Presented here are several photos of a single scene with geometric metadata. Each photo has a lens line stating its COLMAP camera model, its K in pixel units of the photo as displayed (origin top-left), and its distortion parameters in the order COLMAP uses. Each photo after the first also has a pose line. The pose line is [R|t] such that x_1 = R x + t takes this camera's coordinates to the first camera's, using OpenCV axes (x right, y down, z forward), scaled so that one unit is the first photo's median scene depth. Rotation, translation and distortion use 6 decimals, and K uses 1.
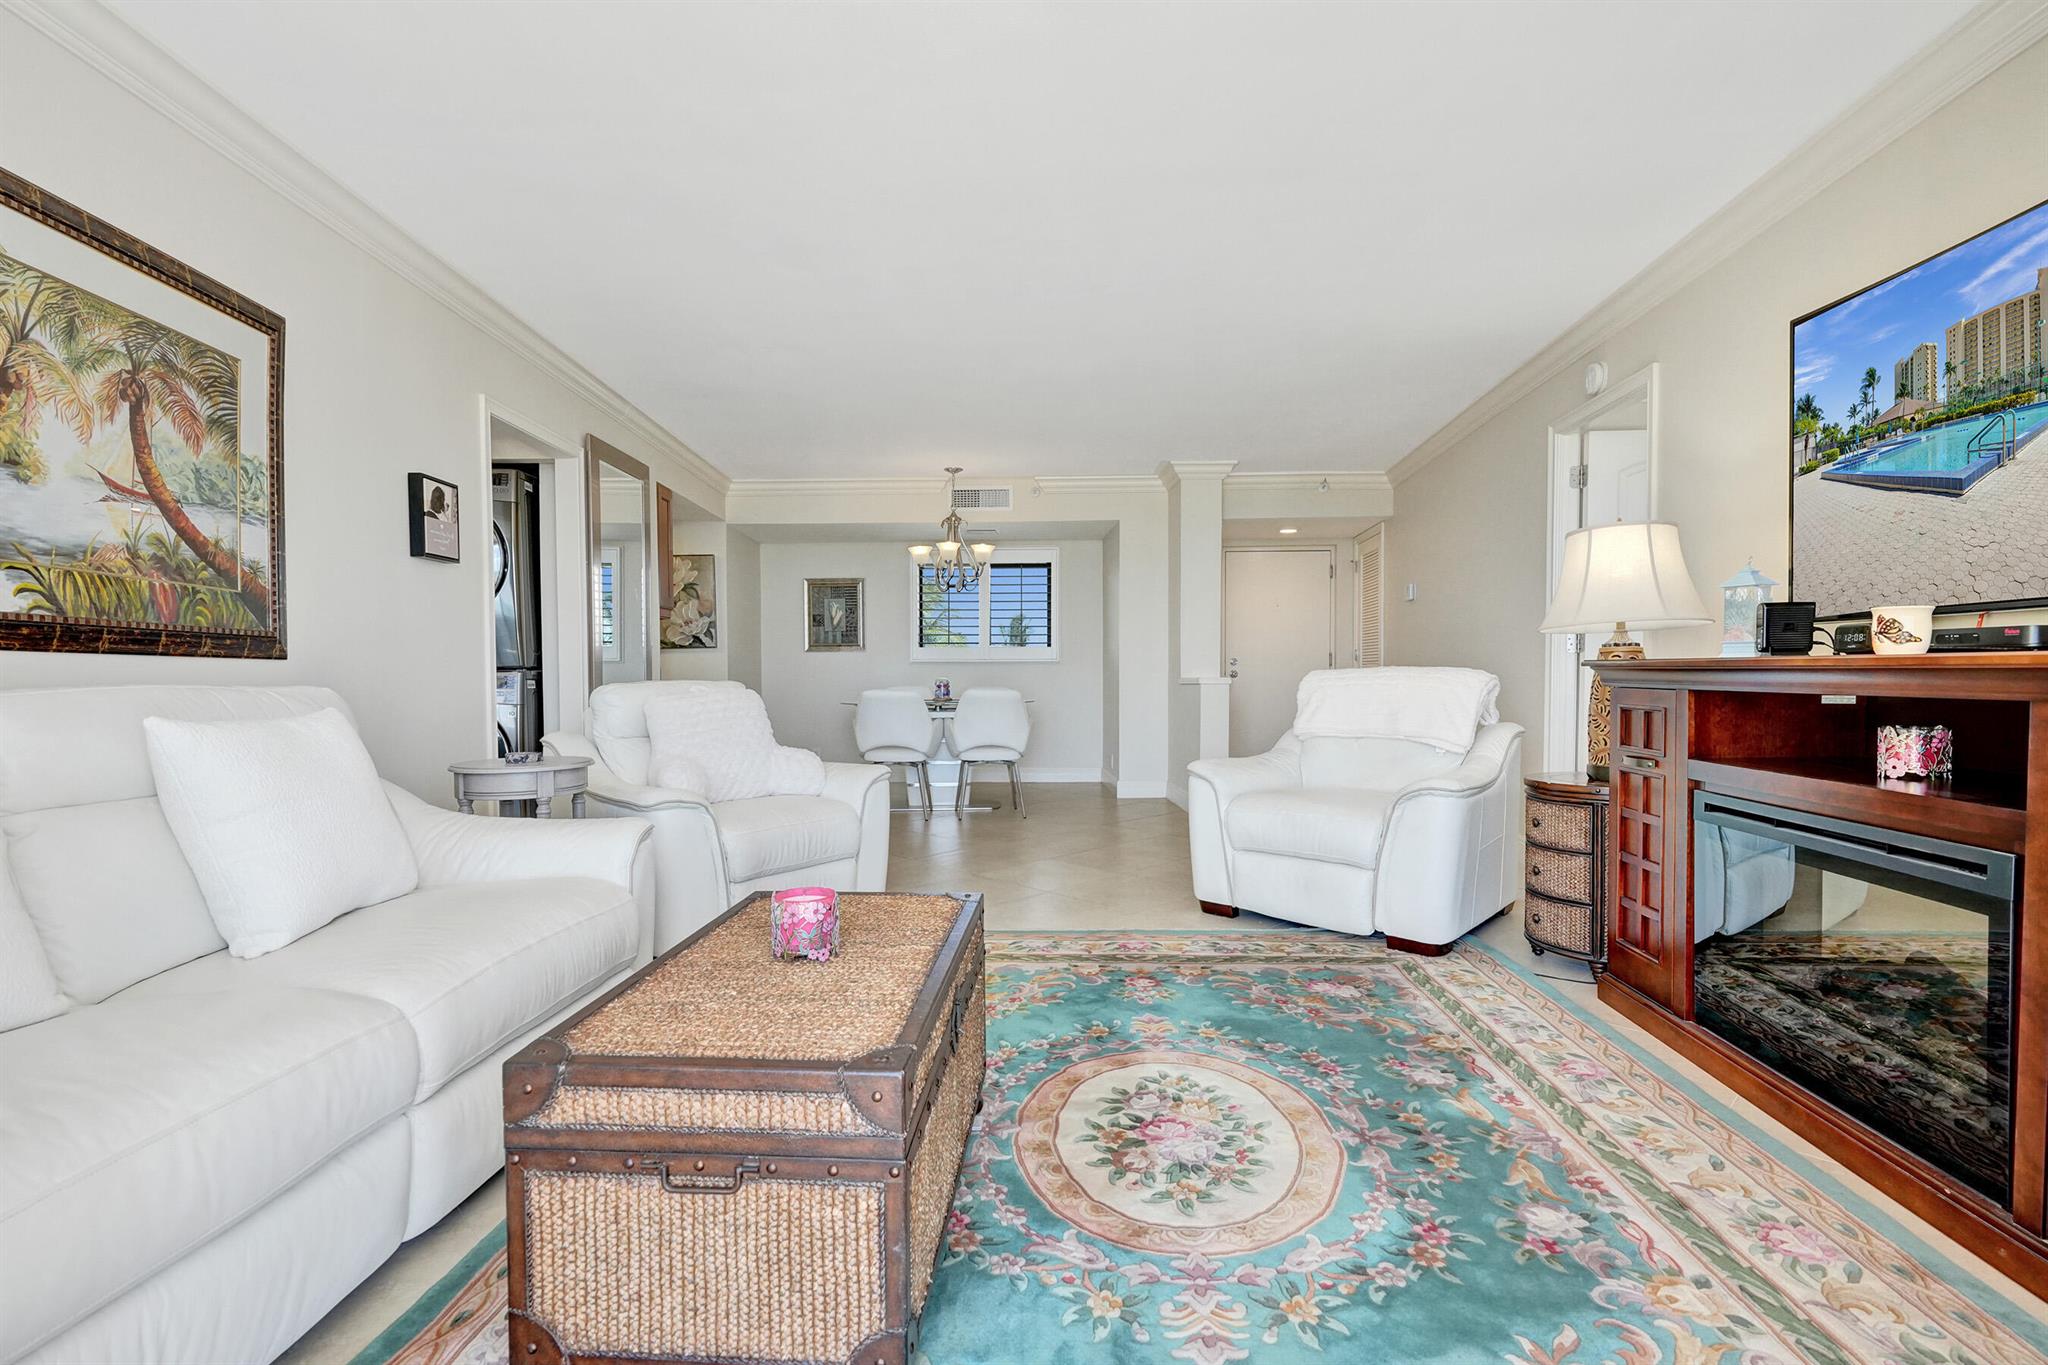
lens RADIAL K [[949.8, 0, 1025.1], [0, 949.8, 696.6], [0, 0, 1]] dist [0.000593, -0.000064]
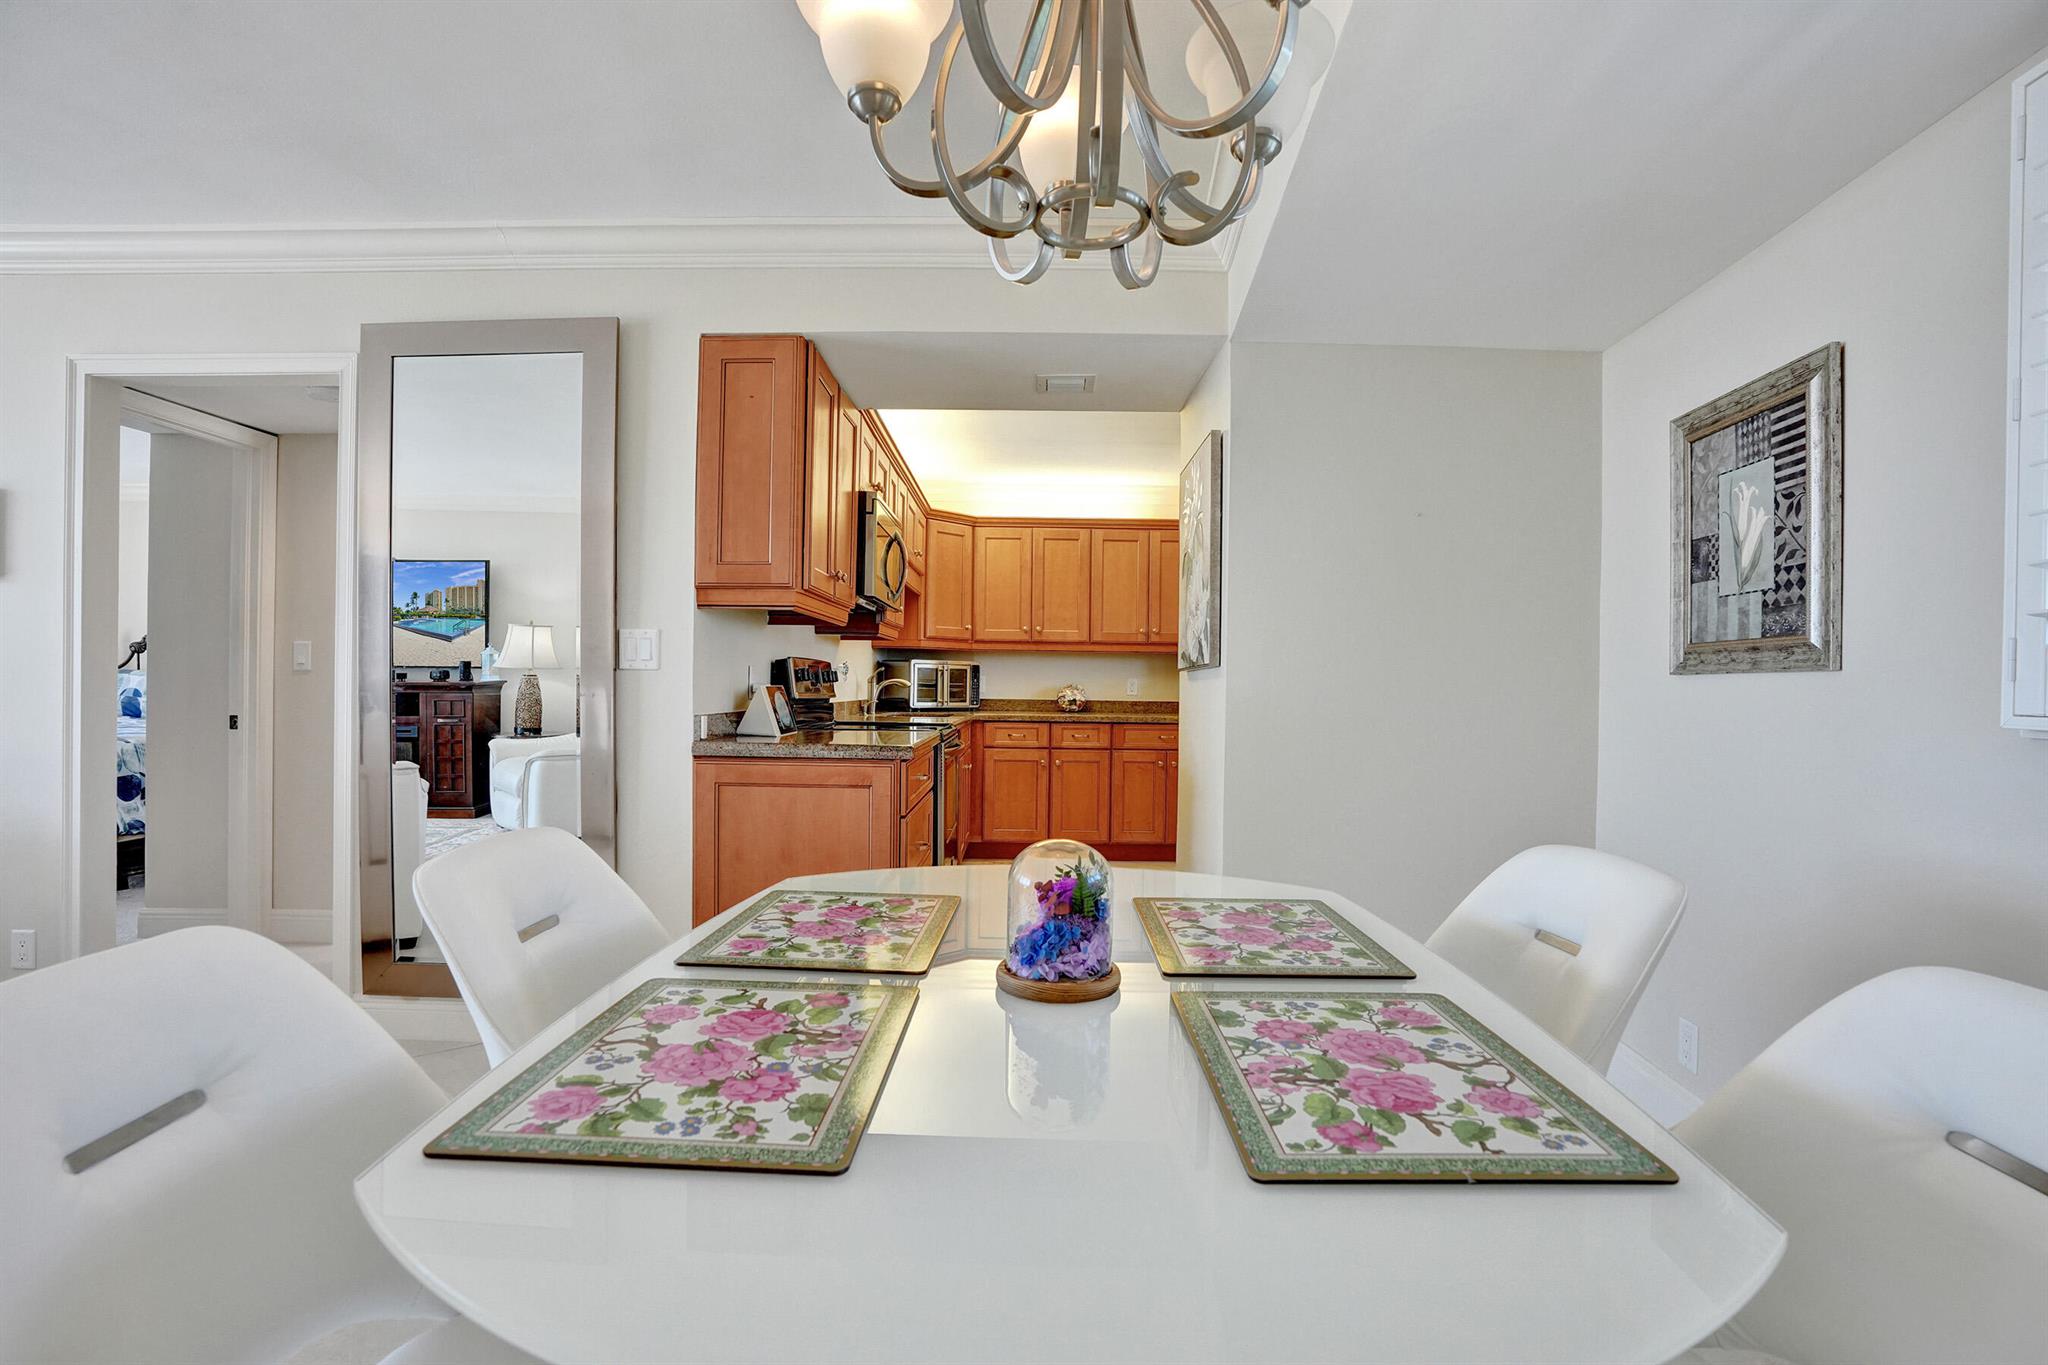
lens RADIAL K [[946.6, 0, 1029.1], [0, 946.6, 685.4], [0, 0, 1]] dist [-0.070883, 0.027873]
pose [[-0.058805, 0.006942, -0.998245, 0.153116], [-0.040833, 0.999122, 0.009353, -0.102470], [0.997434, 0.041311, -0.058470, 2.199671]]
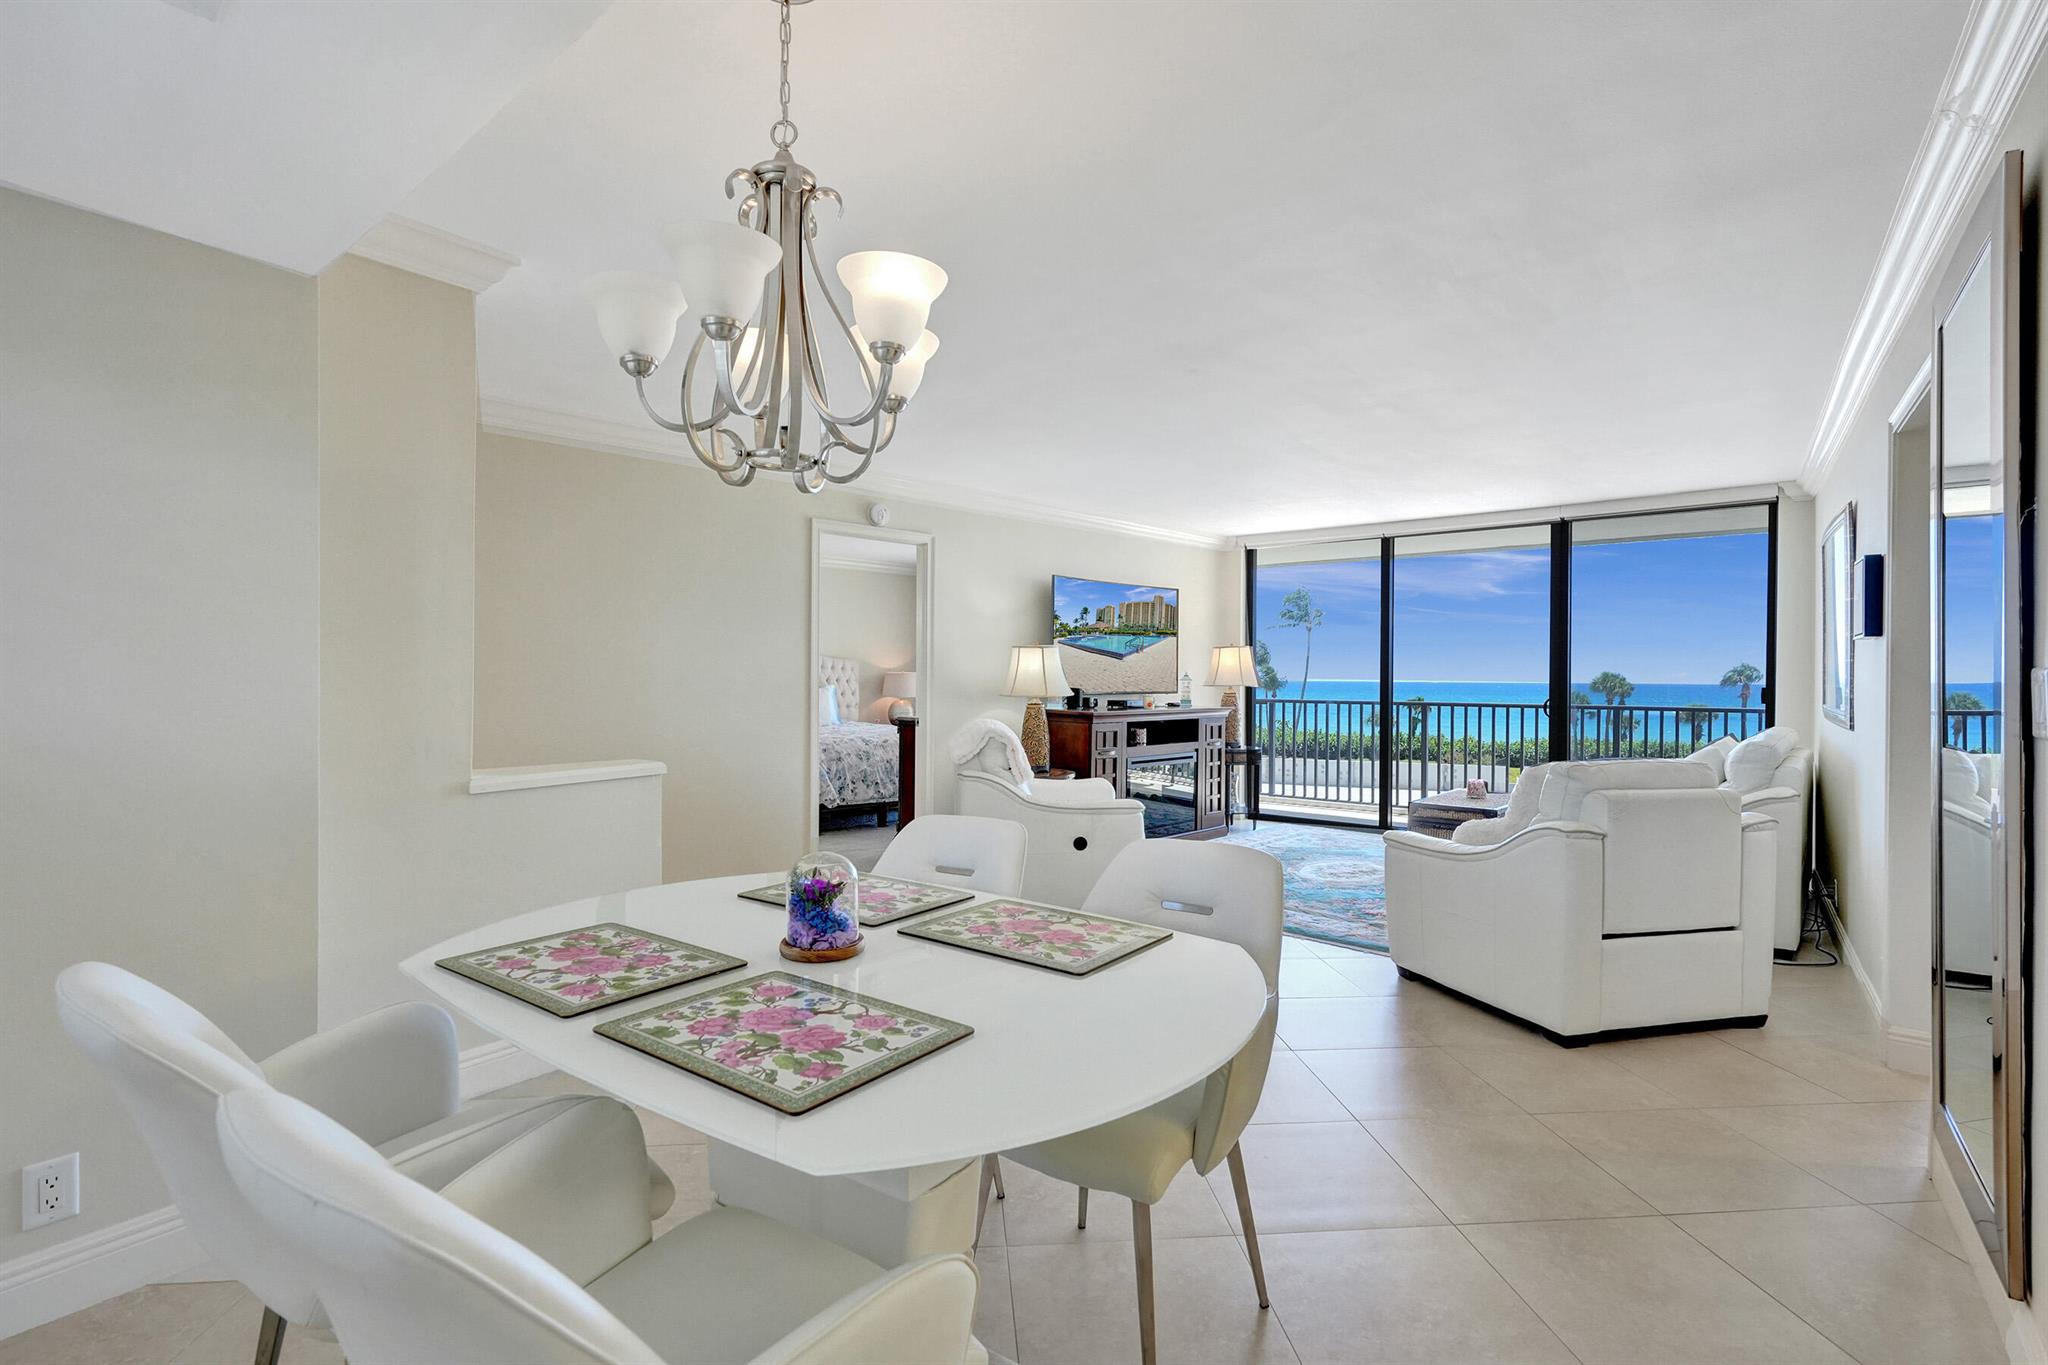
lens RADIAL K [[951.6, 0, 1030.5], [0, 951.6, 677.5], [0, 0, 1]] dist [-0.001751, 0.001344]
pose [[-0.784087, 0.000408, 0.620651, -0.592379], [0.016265, 0.999670, 0.019890, -0.147269], [-0.620438, 0.025691, -0.783835, 2.523049]]
